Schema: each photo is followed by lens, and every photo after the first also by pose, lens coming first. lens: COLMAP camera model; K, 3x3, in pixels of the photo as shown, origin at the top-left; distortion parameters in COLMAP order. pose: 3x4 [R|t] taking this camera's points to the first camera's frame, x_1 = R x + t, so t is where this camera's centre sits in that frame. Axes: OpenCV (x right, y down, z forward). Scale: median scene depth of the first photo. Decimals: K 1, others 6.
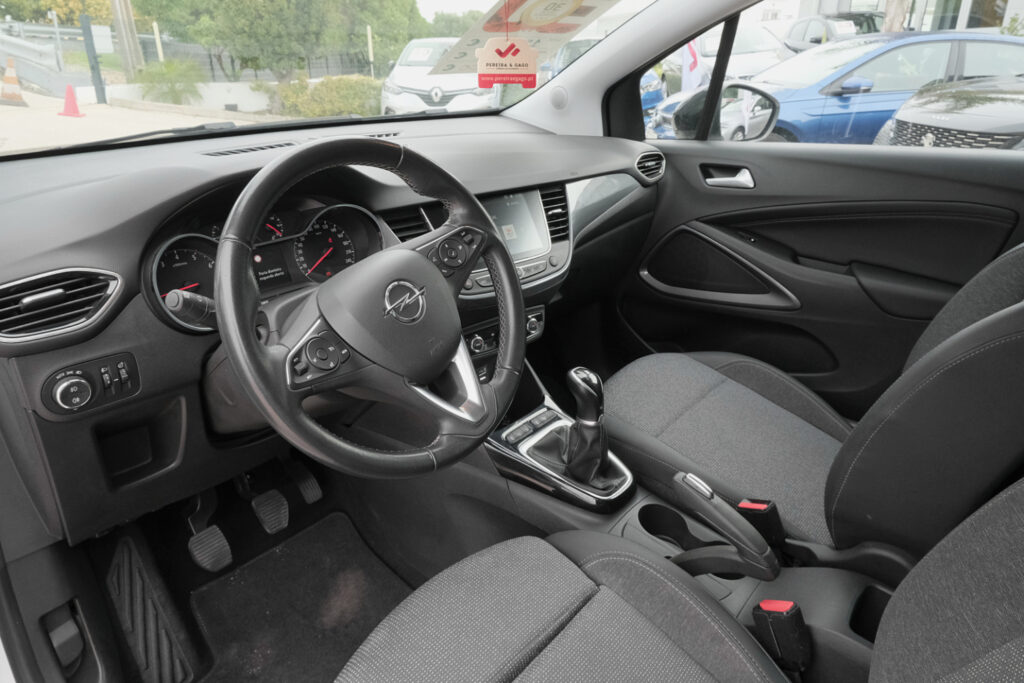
lens RADIAL K [[661.5, 0, 506.4], [0, 661.5, 340.4], [0, 0, 1]] dist [0.019513, -0.001910]
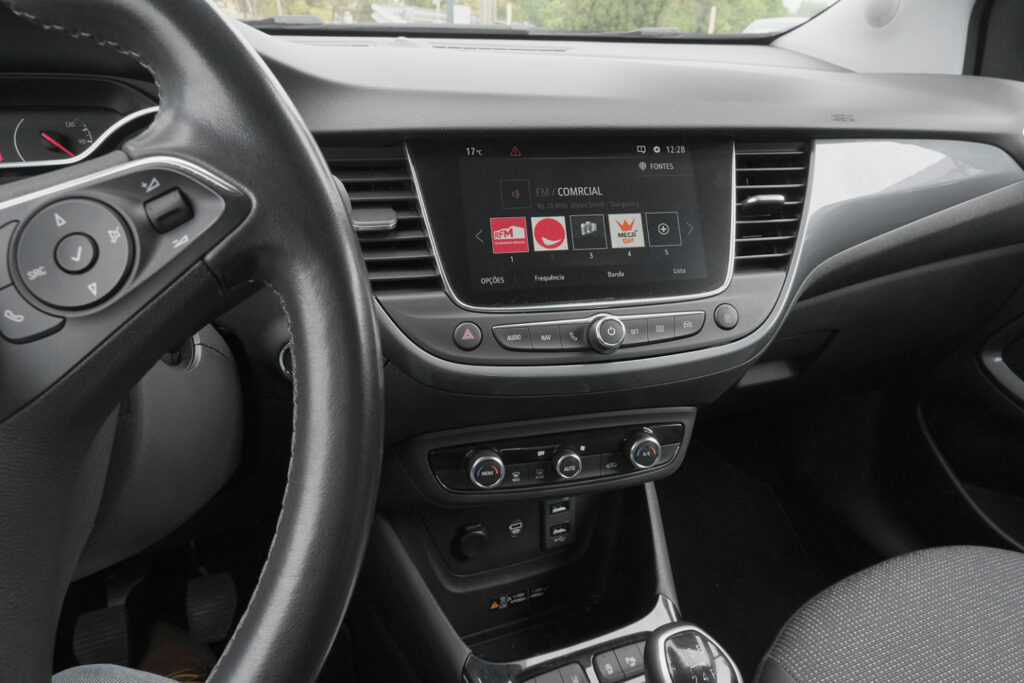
lens RADIAL K [[647.3, 0, 512.0], [0, 647.3, 341.5], [0, 0, 1]] dist [0.005539, 0.001462]
pose [[0.886447, 0.210911, -0.411980, 0.096073], [-0.204444, 0.977020, 0.060282, -0.079487], [0.415227, 0.030790, 0.909197, 0.454047]]
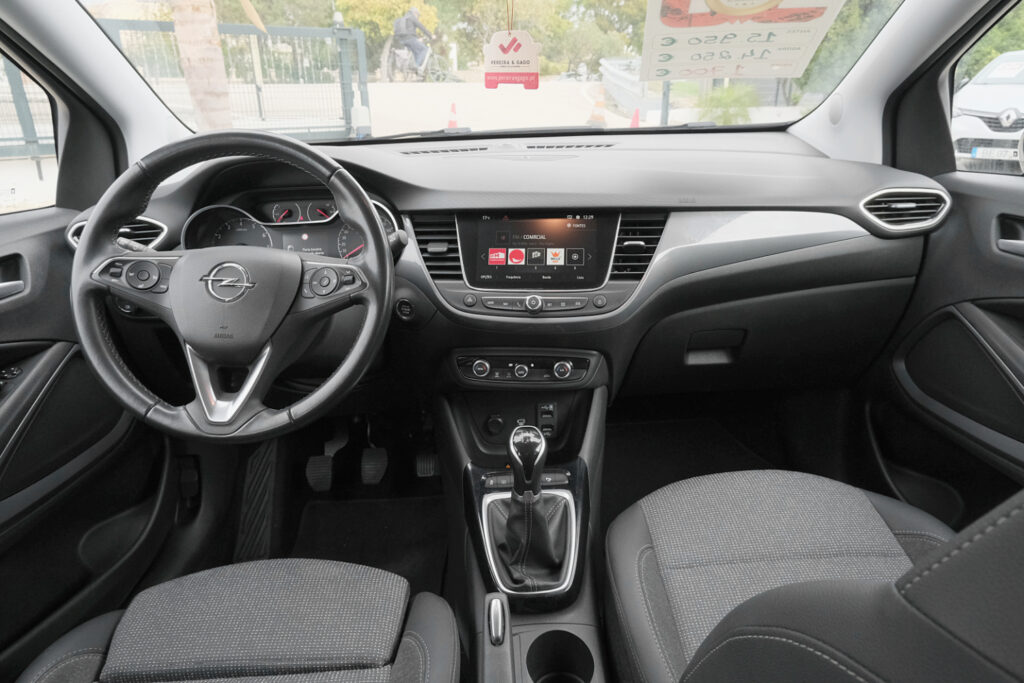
lens RADIAL K [[647.3, 0, 512.0], [0, 647.3, 341.5], [0, 0, 1]] dist [0.005539, 0.001462]
pose [[0.686557, 0.248359, -0.683343, 0.438095], [-0.264511, 0.960767, 0.083433, -0.086029], [0.677254, 0.123470, 0.725315, 0.275809]]
